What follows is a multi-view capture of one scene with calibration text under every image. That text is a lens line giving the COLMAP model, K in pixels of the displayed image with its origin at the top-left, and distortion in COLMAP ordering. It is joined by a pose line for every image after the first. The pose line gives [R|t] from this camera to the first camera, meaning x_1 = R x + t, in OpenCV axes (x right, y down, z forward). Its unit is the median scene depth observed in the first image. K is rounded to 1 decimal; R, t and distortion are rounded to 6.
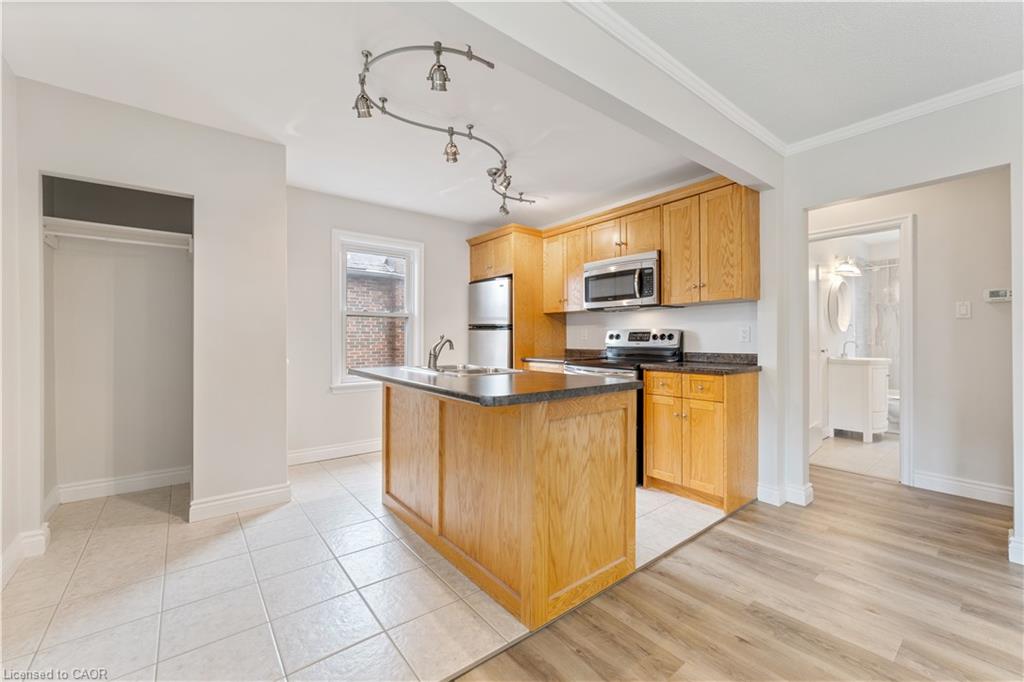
lens RADIAL K [[412.0, 0, 512.0], [0, 412.0, 341.0], [0, 0, 1]] dist [-0.001481, 0.000028]
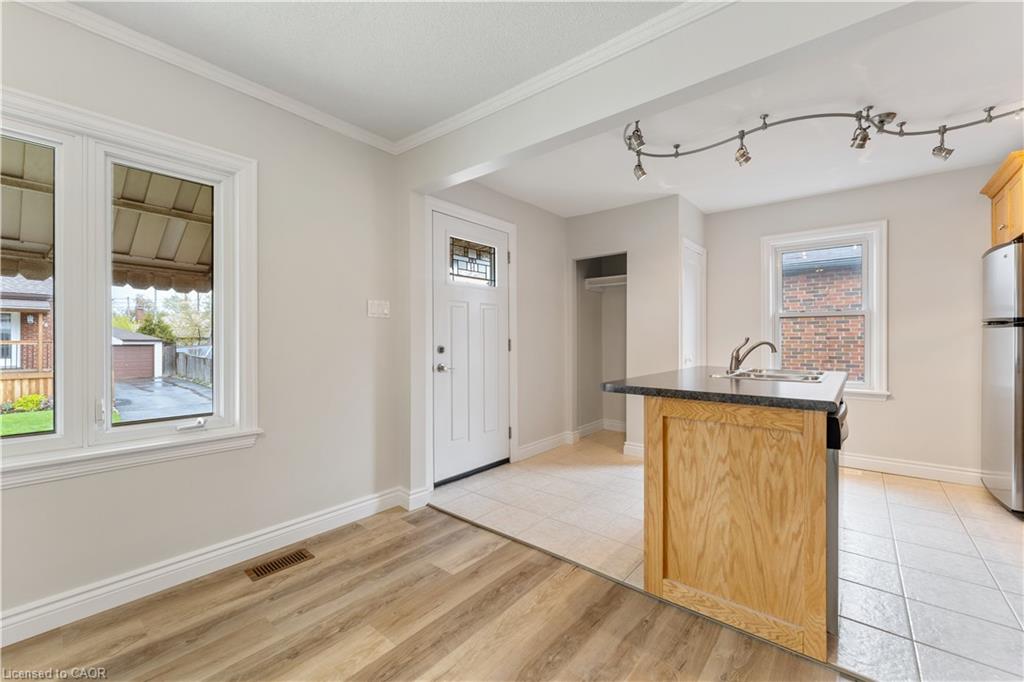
lens RADIAL K [[412.0, 0, 512.0], [0, 412.0, 341.0], [0, 0, 1]] dist [-0.001481, 0.000028]
pose [[0.203771, 0.002347, -0.979016, 0.628911], [-0.007661, 0.999970, 0.000803, -0.002140], [0.978989, 0.007337, 0.203783, 0.219248]]
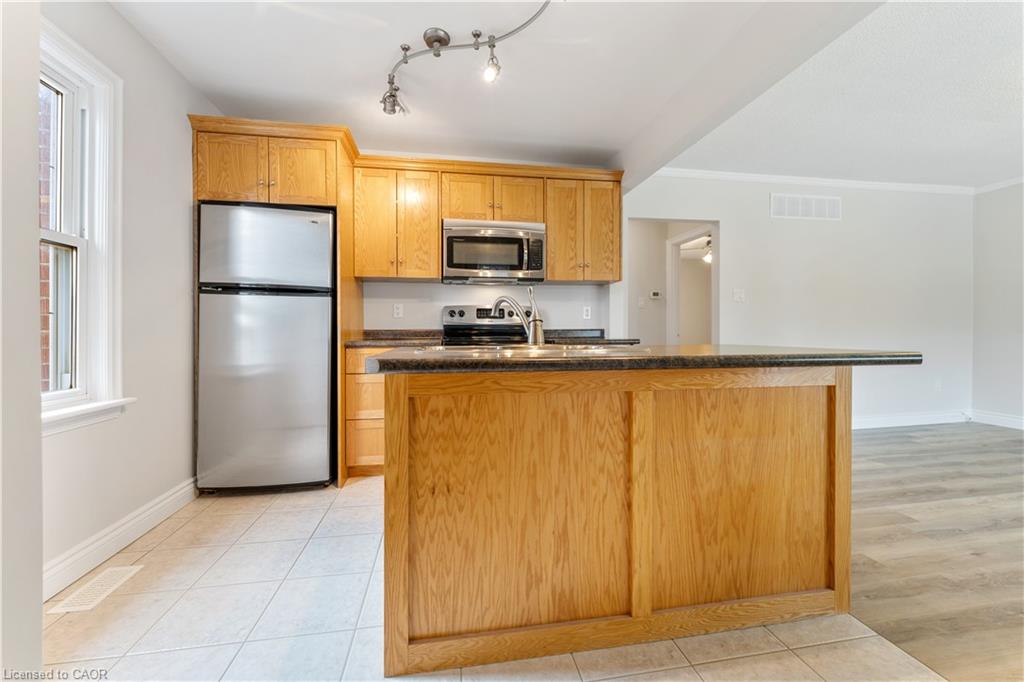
lens RADIAL K [[424.4, 0, 513.3], [0, 424.4, 330.4], [0, 0, 1]] dist [-0.001105, 0.000143]
pose [[0.473131, 0.003022, 0.880987, -0.641089], [0.007366, 0.999946, -0.007385, 0.044304], [-0.880961, 0.009983, 0.473083, 0.681798]]
